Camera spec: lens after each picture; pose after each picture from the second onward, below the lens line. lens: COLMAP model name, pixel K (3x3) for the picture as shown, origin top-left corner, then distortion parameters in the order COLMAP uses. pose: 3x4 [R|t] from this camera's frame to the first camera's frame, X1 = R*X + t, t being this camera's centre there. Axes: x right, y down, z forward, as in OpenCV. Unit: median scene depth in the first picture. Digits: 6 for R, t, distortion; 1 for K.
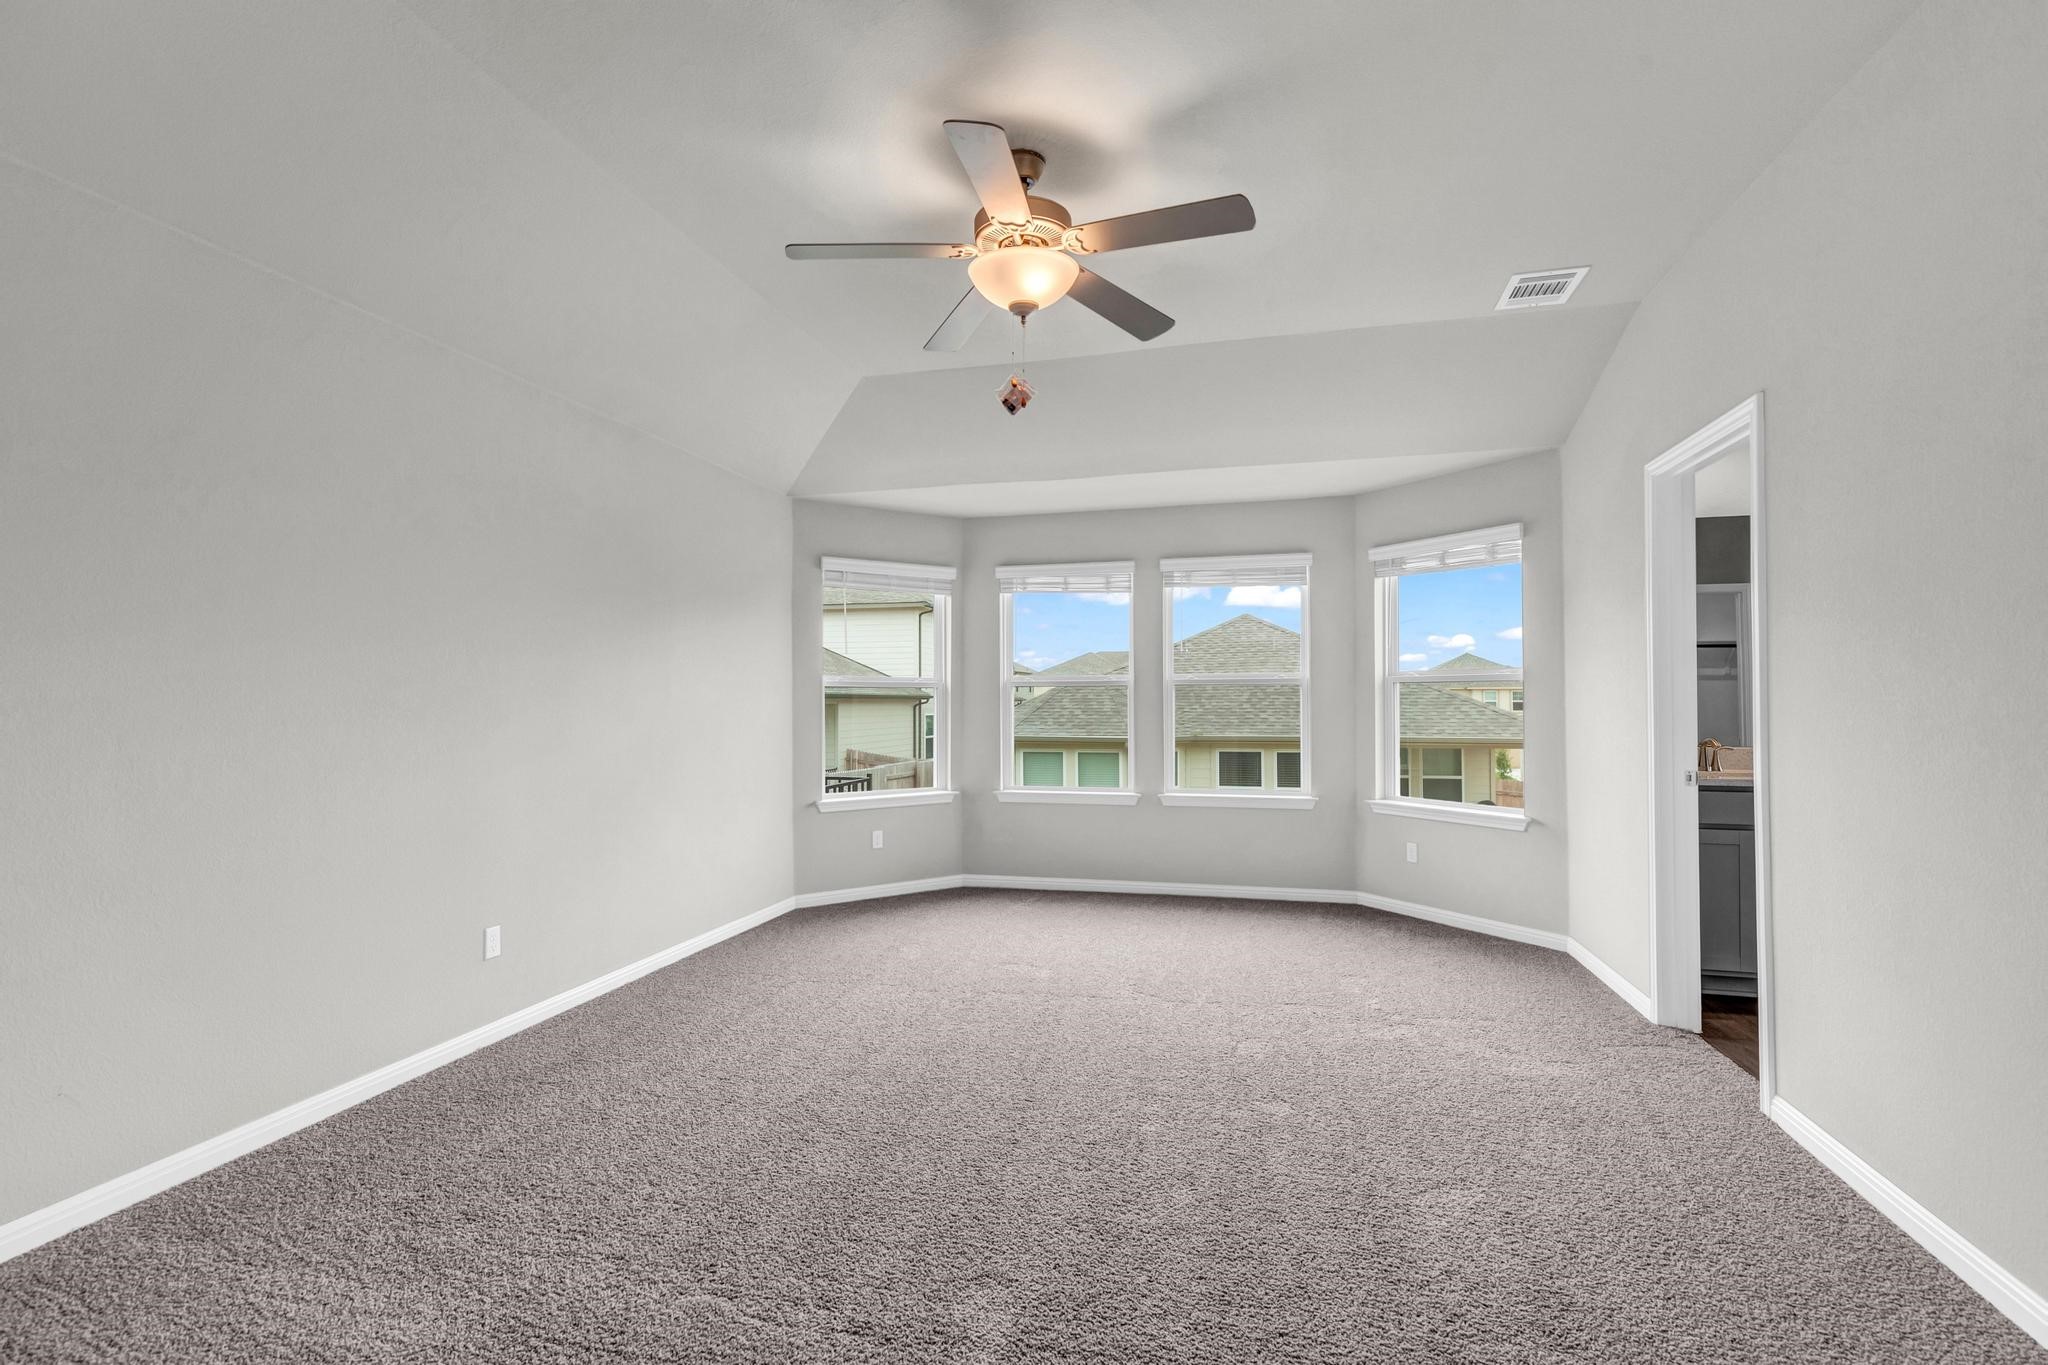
lens RADIAL K [[874.0, 0, 983.3], [0, 874.0, 685.7], [0, 0, 1]] dist [0.001351, -0.000003]
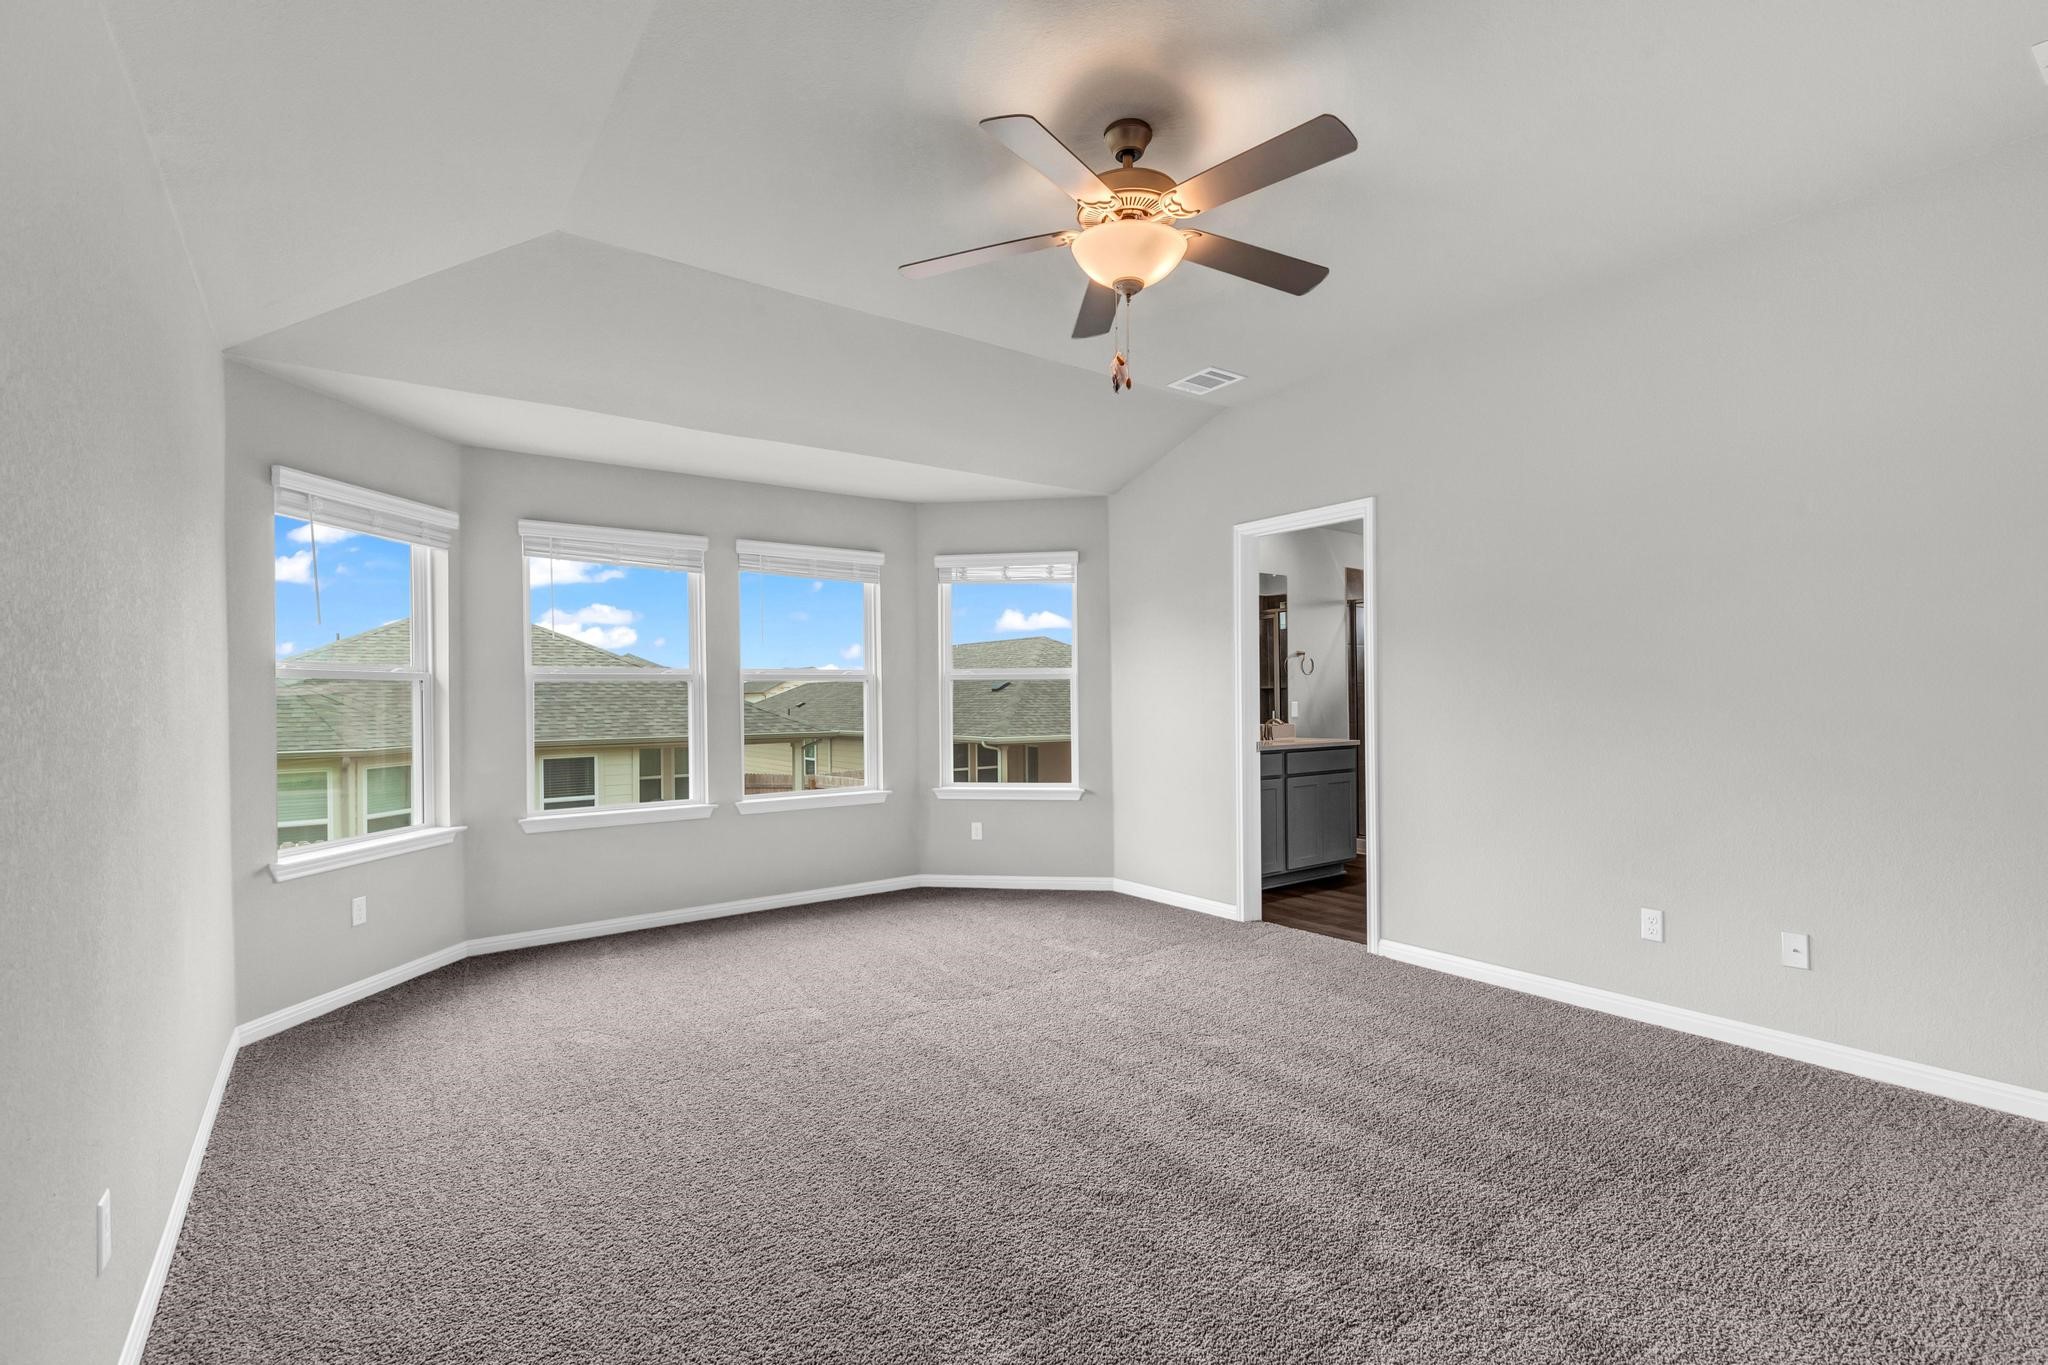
lens RADIAL K [[913.1, 0, 1025.7], [0, 913.1, 687.7], [0, 0, 1]] dist [0.002492, 0.000138]
pose [[0.641230, 0.003204, 0.767342, -0.350210], [-0.005266, 0.999986, 0.000225, 0.005733], [-0.767330, -0.004185, 0.641238, 0.190006]]
